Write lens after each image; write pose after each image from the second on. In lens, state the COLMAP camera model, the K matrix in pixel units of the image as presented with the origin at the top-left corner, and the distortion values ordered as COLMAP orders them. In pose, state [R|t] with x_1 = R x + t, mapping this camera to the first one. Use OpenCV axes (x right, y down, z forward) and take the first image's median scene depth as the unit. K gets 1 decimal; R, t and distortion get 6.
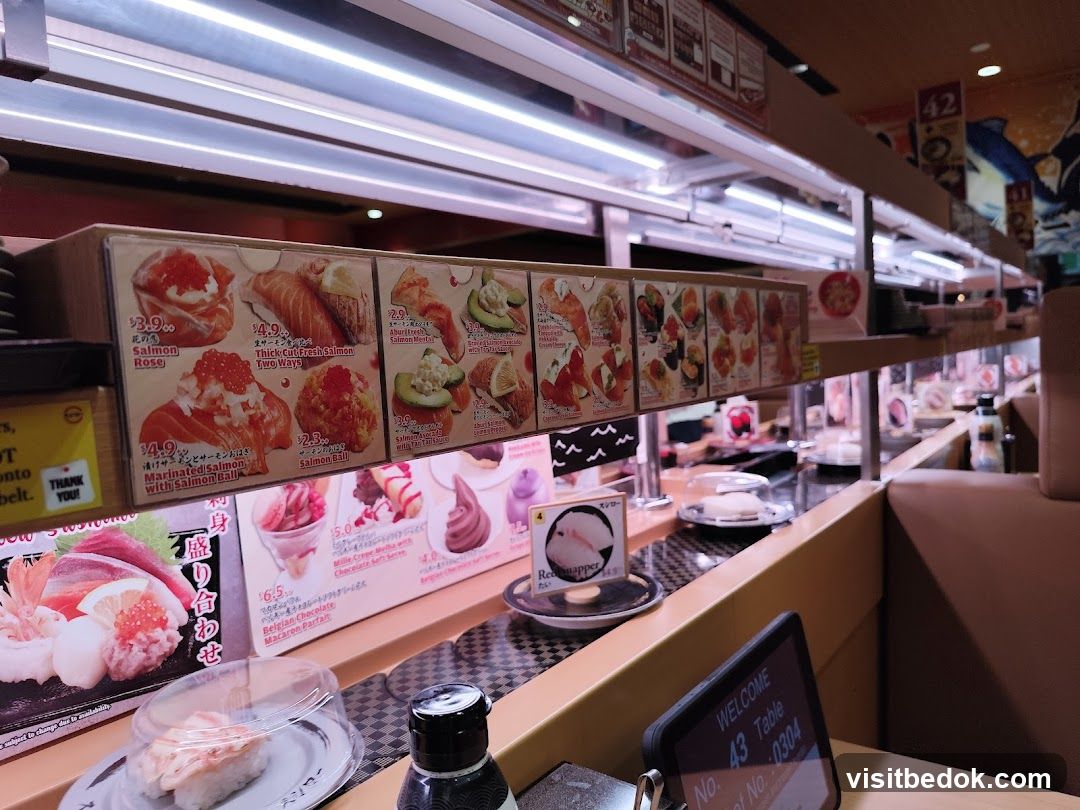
lens RADIAL K [[775.8, 0, 573.3], [0, 775.8, 413.6], [0, 0, 1]] dist [0.008340, -0.003520]
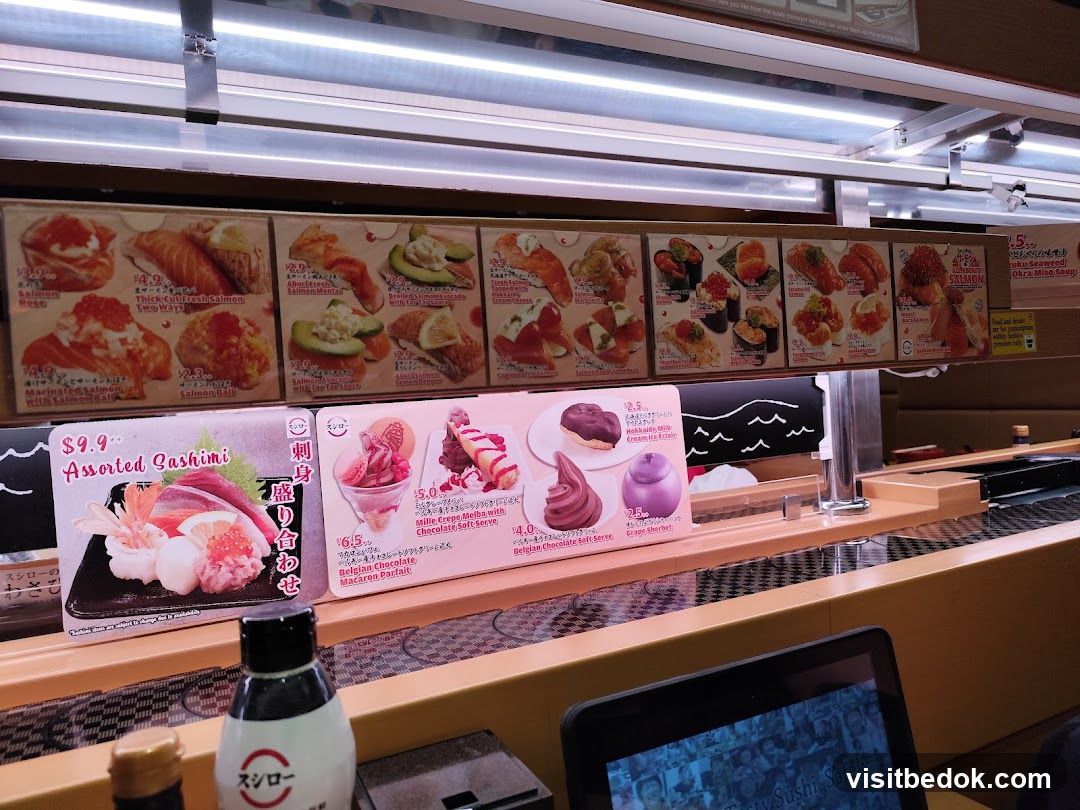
lens RADIAL K [[775.8, 0, 528.6], [0, 775.8, 407.8], [0, 0, 1]] dist [0.008340, -0.003520]
pose [[0.891422, 0.010116, -0.453061, 0.402460], [-0.020003, 0.999655, -0.017036, 0.058919], [0.452732, 0.024249, 0.891317, 0.121555]]
